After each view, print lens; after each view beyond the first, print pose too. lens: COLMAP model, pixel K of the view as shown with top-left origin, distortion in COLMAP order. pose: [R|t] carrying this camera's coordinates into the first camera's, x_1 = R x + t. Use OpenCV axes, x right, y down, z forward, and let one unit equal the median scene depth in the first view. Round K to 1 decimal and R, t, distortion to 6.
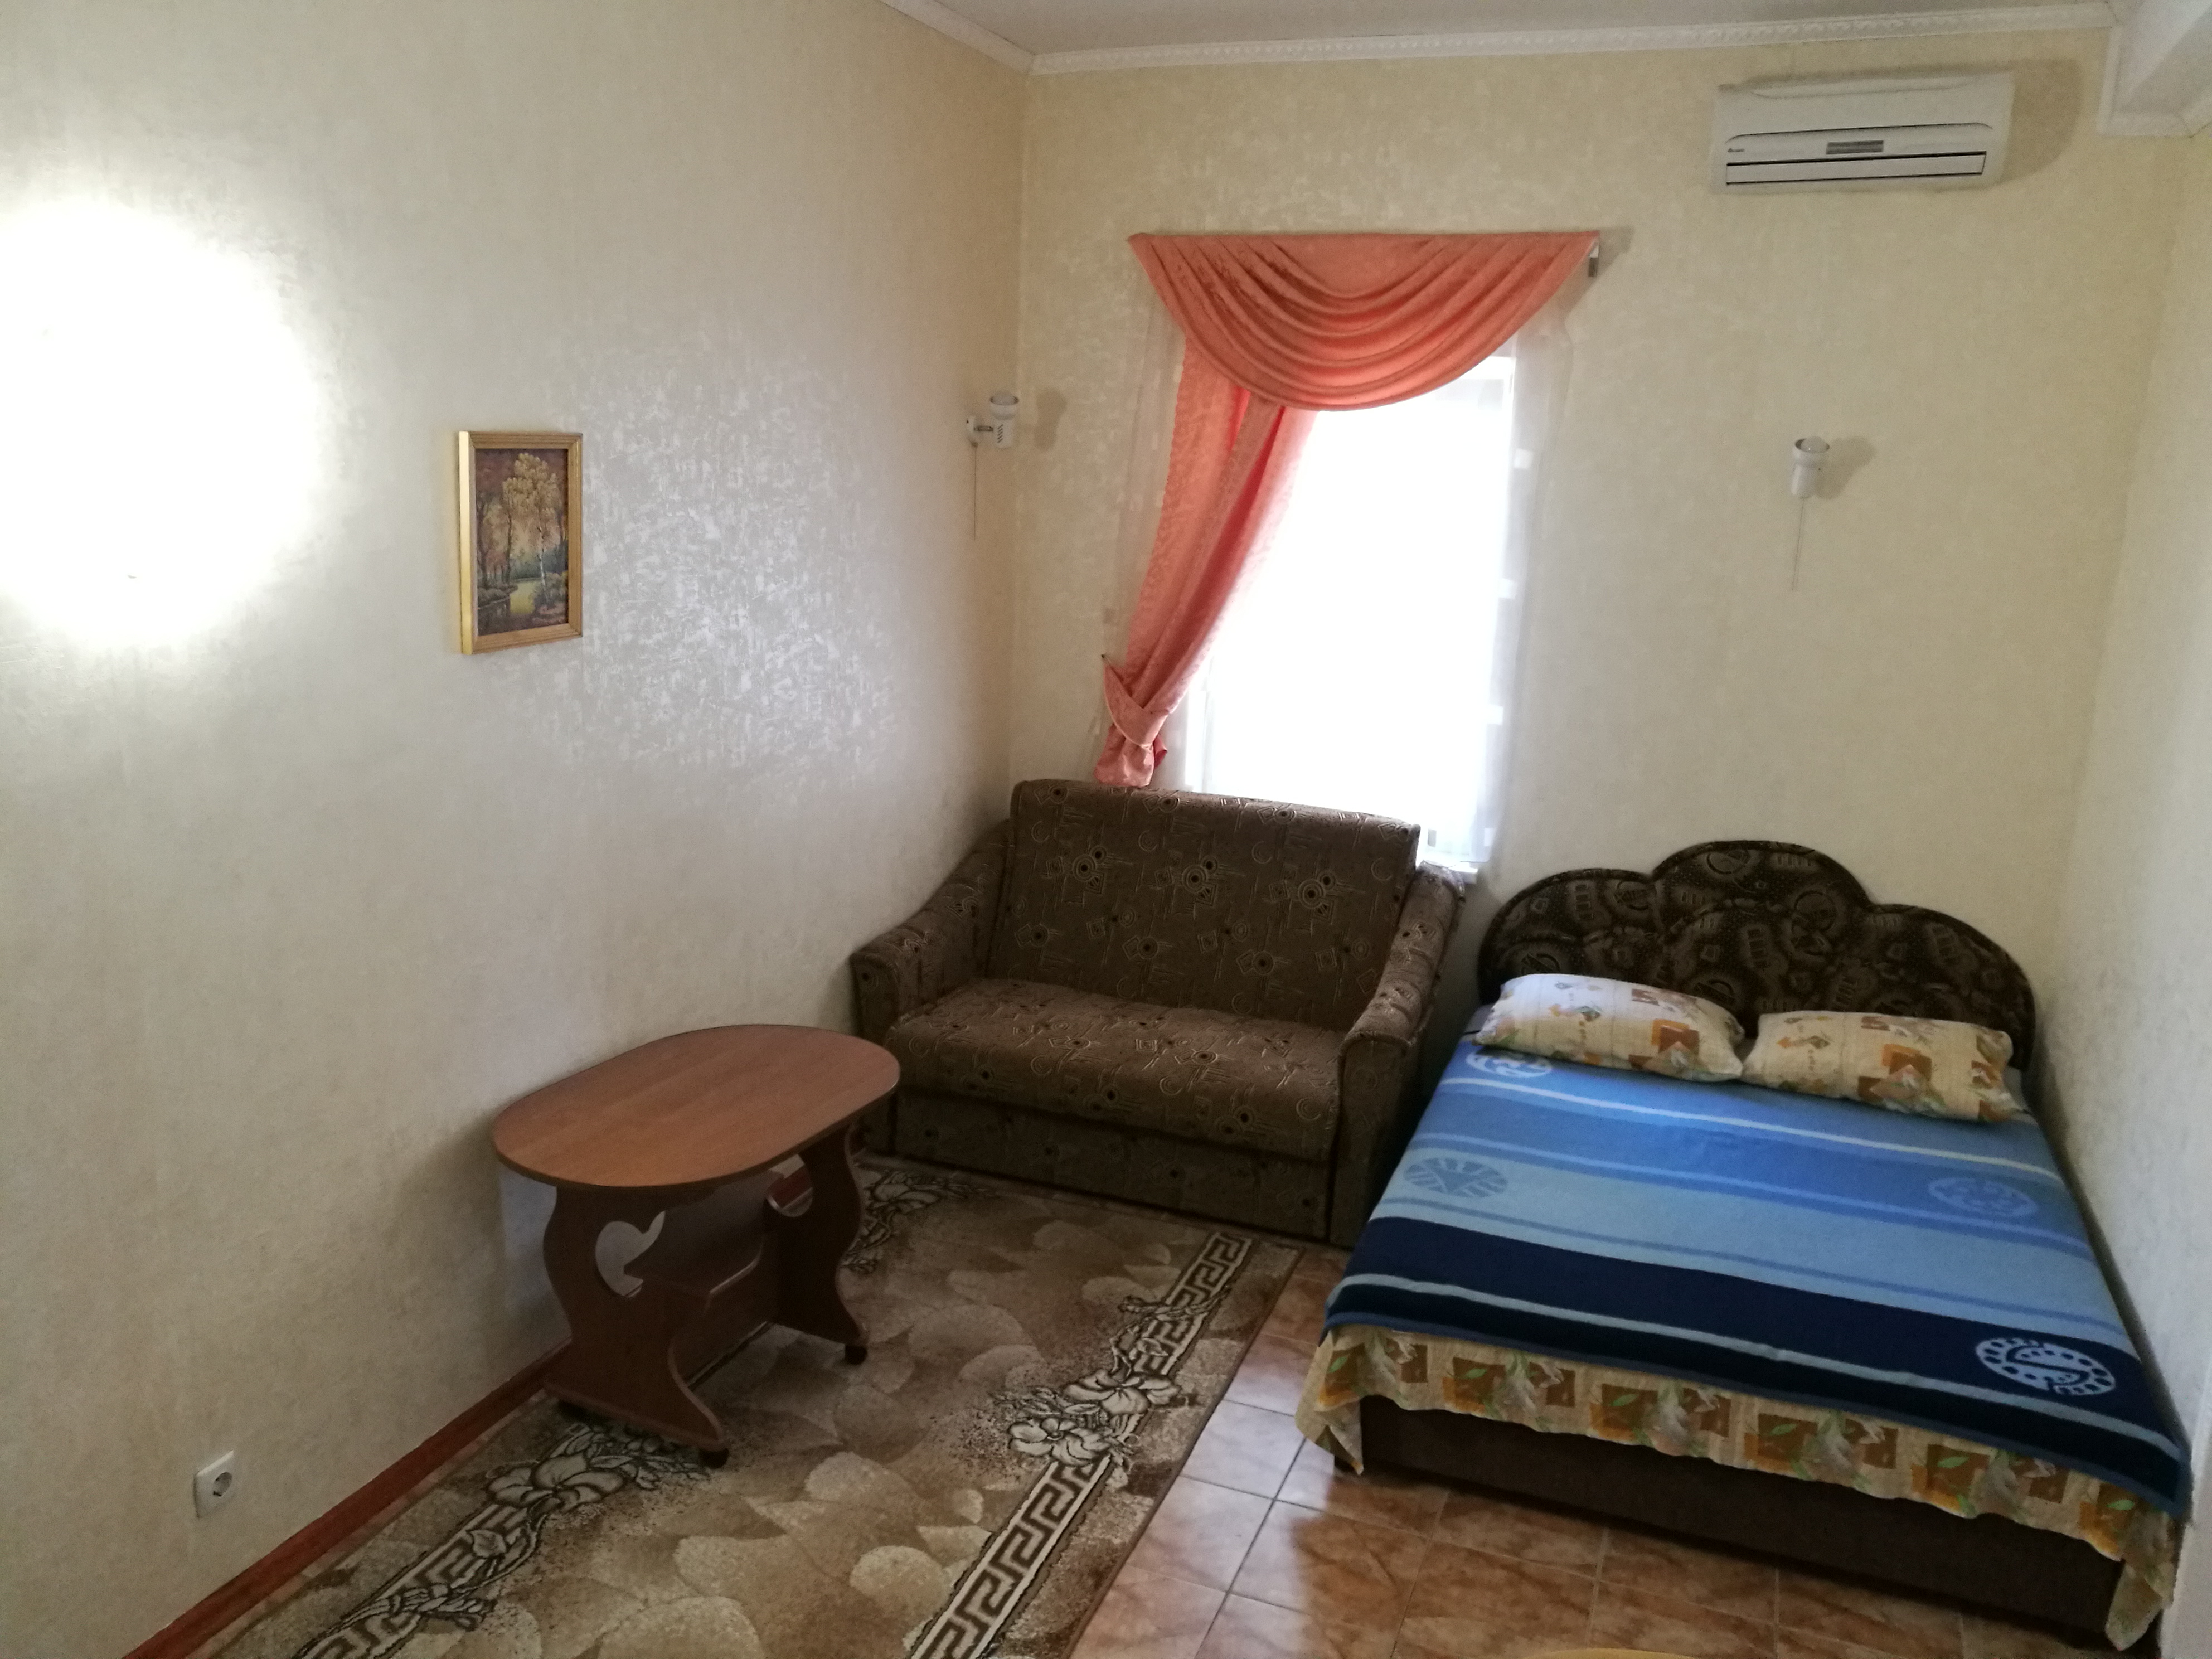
lens RADIAL K [[1656.0, 0, 1106.0], [0, 1656.0, 829.5], [0, 0, 1]] dist [0.074121, -0.370618]
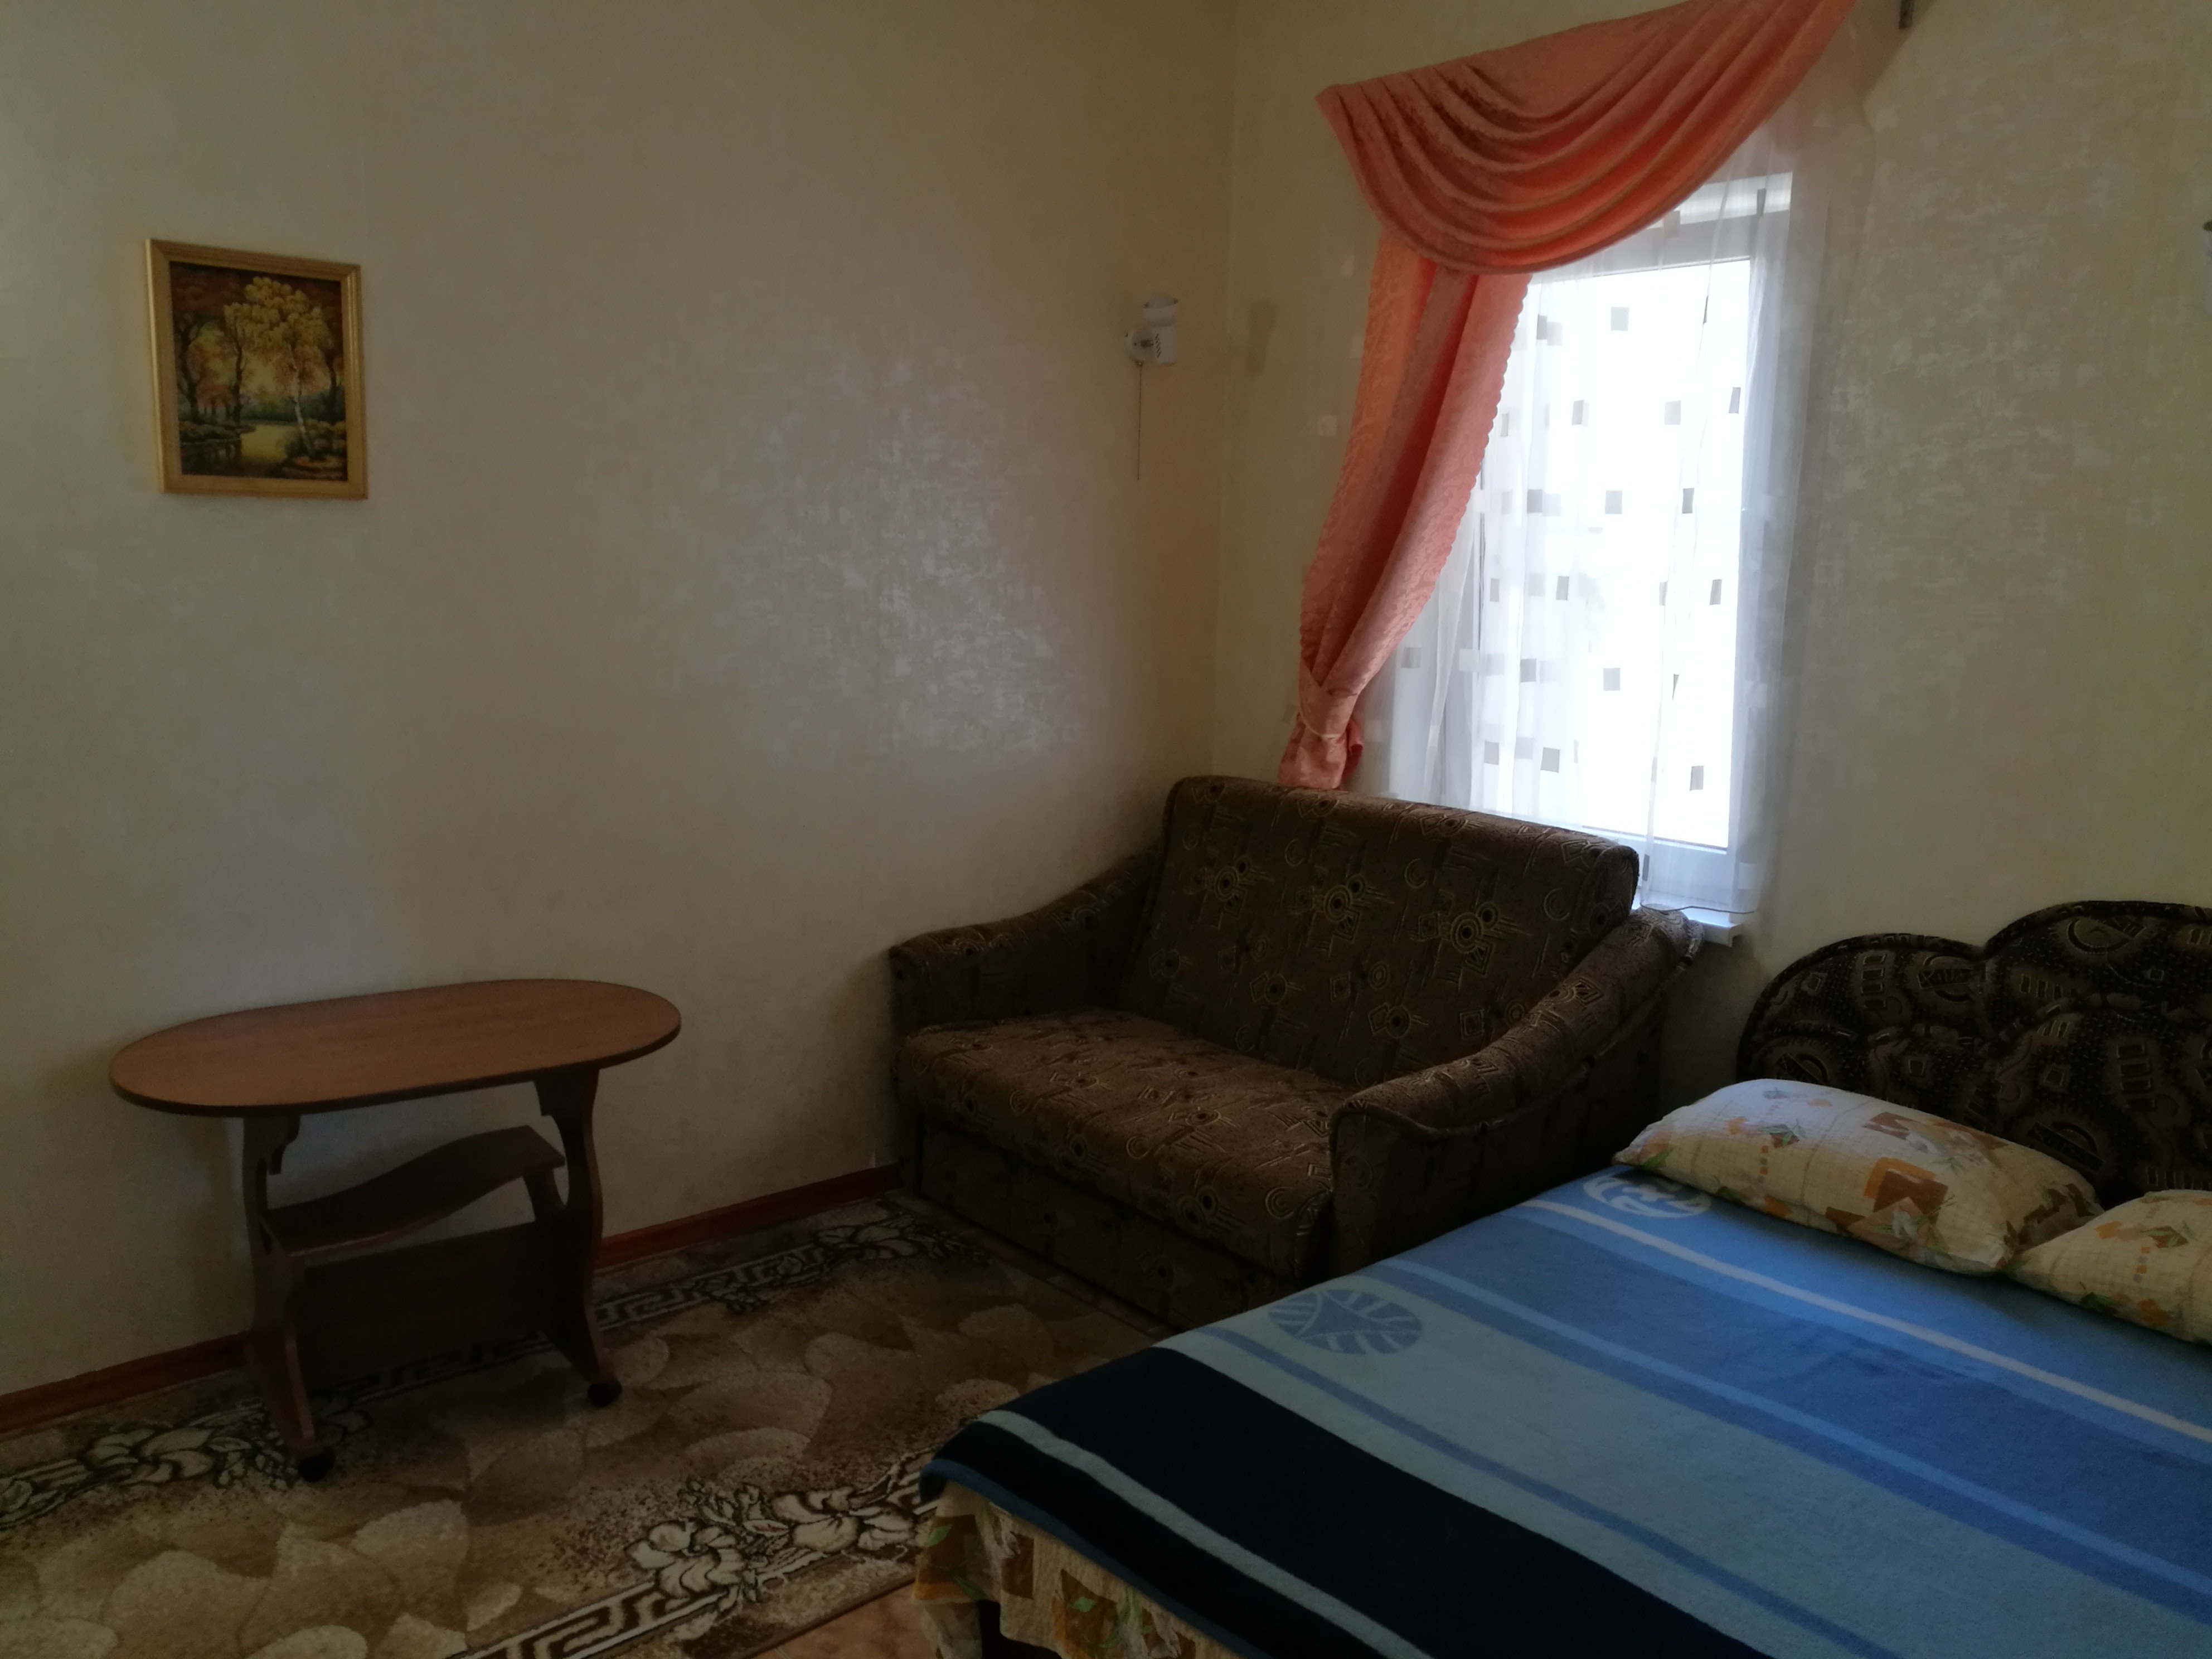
lens RADIAL K [[1688.6, 0, 1106.0], [0, 1688.6, 829.5], [0, 0, 1]] dist [-0.011586, 0.008975]
pose [[0.890428, 0.062587, -0.450800, 0.342952], [-0.096041, 0.994034, -0.051694, 0.051754], [0.444875, 0.089325, 0.891127, 0.294608]]
